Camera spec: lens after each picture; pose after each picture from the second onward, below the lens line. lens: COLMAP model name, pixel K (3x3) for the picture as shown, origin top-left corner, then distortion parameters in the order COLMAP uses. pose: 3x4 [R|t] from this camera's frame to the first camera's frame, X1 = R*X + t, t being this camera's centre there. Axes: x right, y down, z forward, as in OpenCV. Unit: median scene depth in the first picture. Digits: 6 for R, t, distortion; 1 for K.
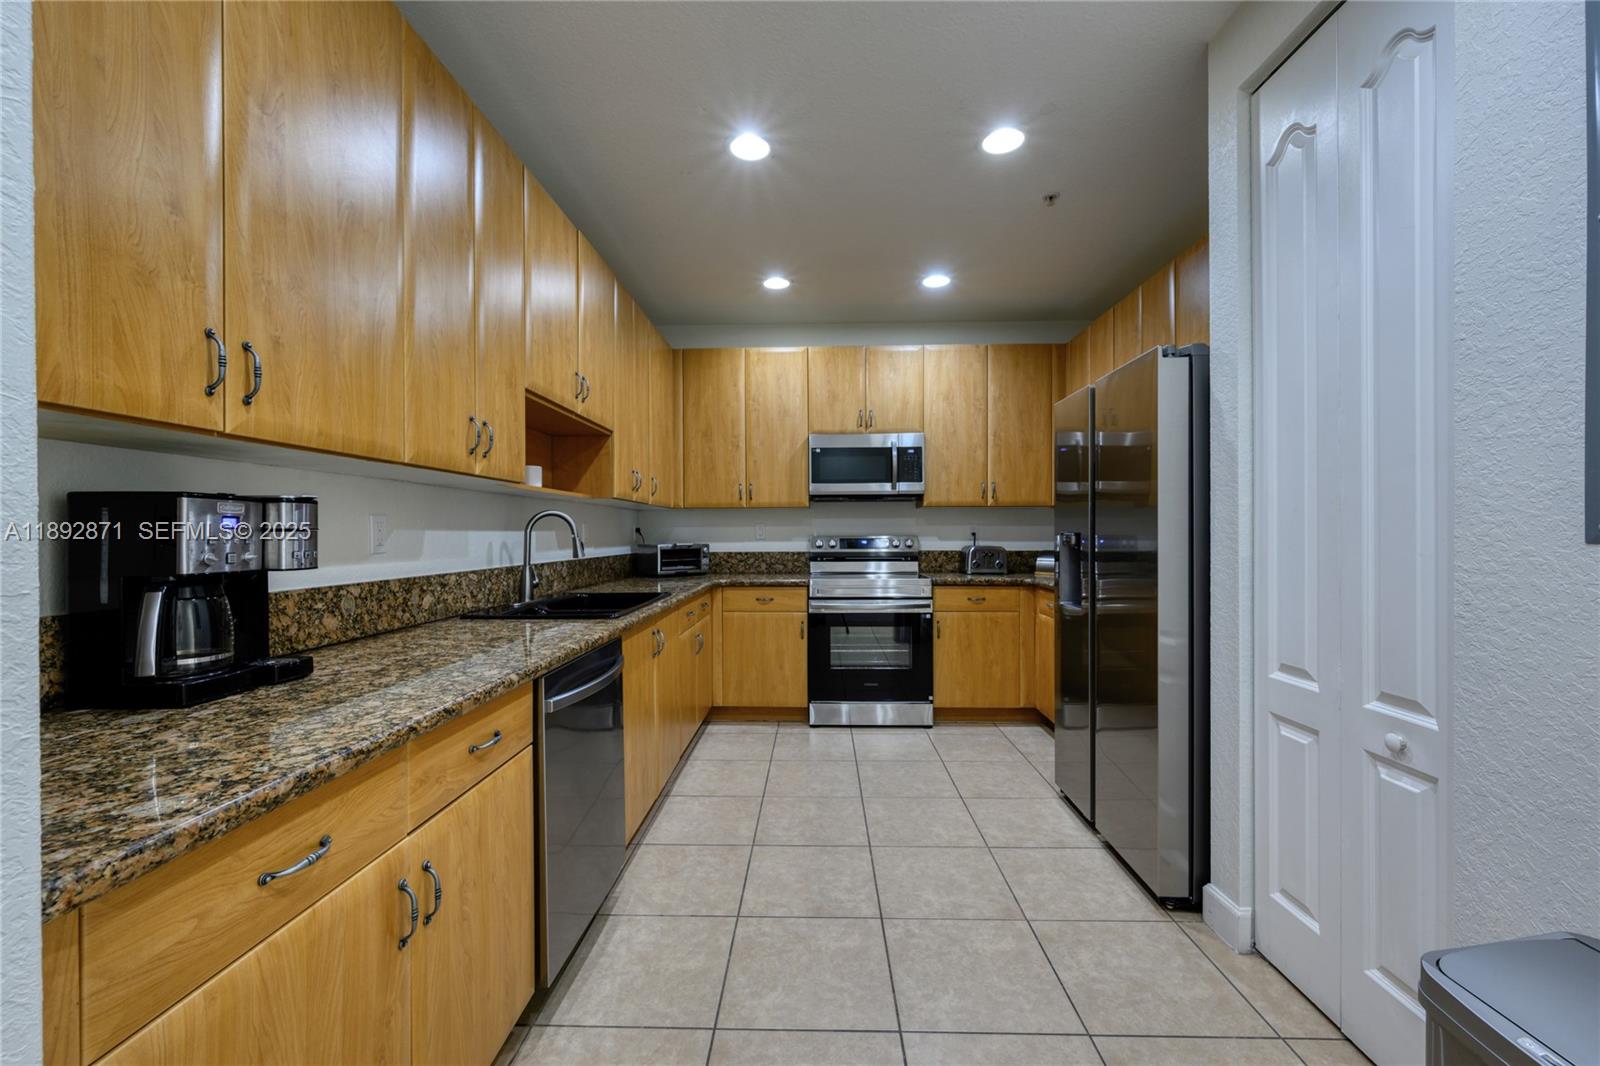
lens RADIAL K [[632.1, 0, 799.7], [0, 632.1, 532.1], [0, 0, 1]] dist [0.001306, 0.000745]
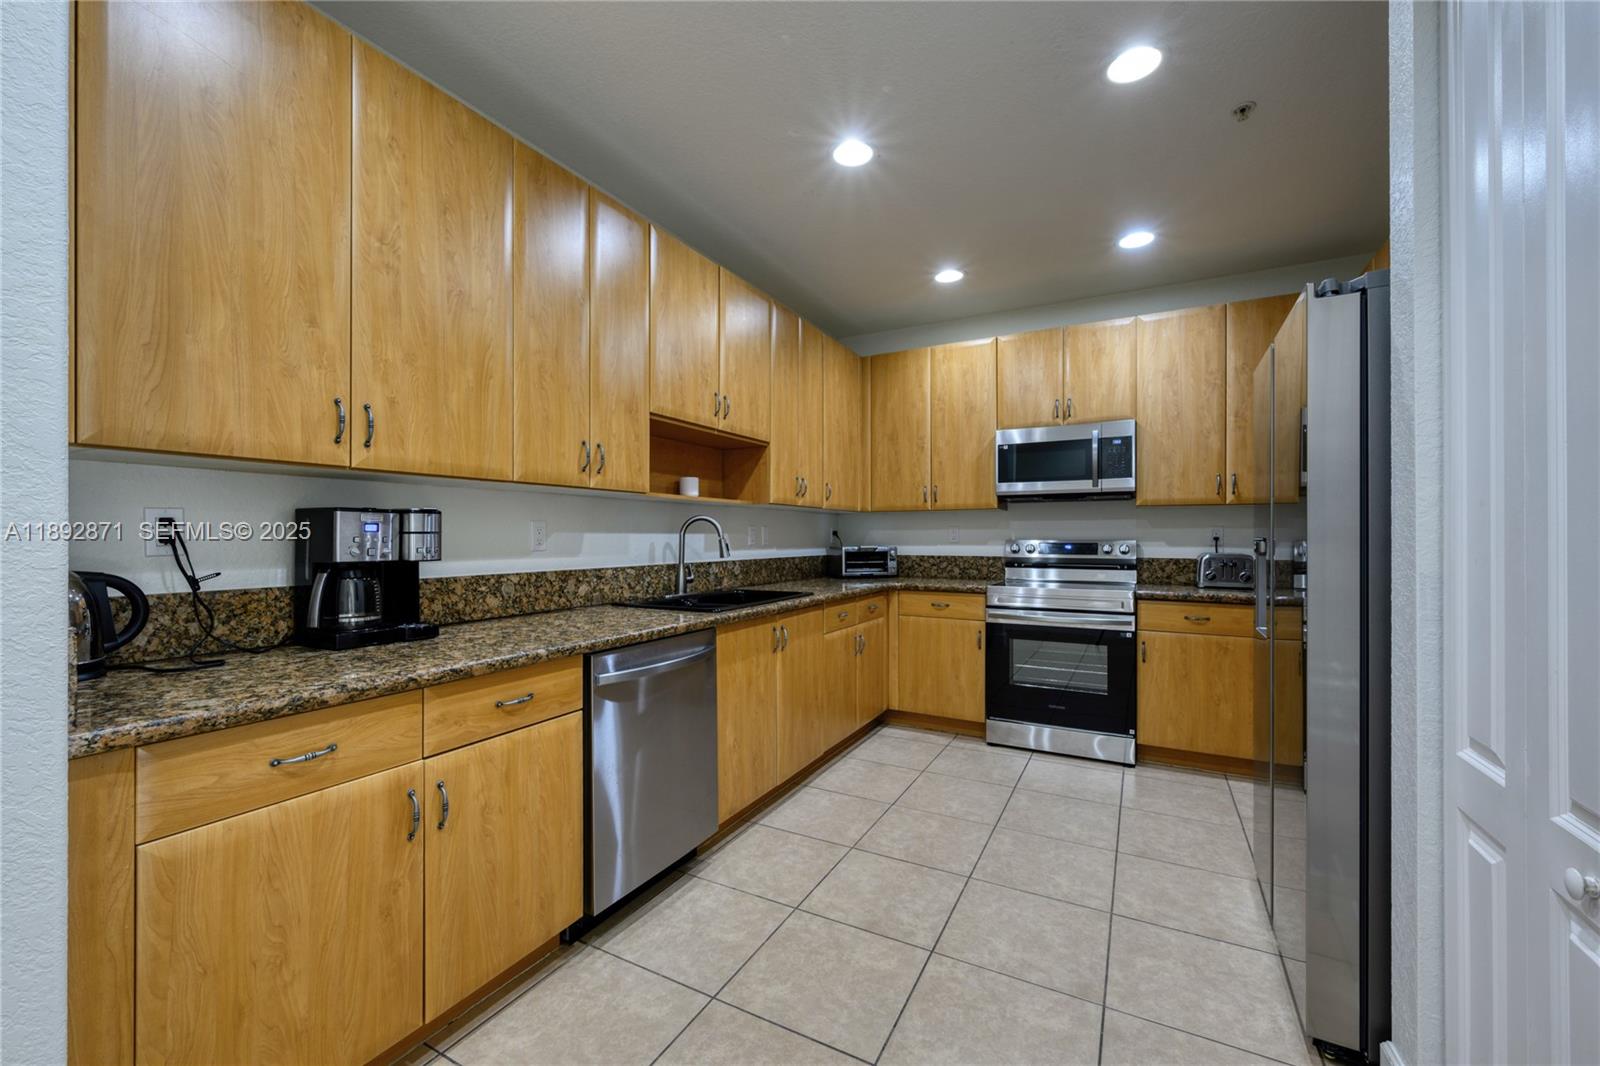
lens RADIAL K [[632.1, 0, 796.3], [0, 632.1, 531.9], [0, 0, 1]] dist [0.001306, 0.000745]
pose [[0.893853, 0.001123, -0.448358, 0.357821], [-0.003224, 0.999987, -0.003924, -0.001388], [0.448348, 0.004953, 0.893846, 0.075151]]
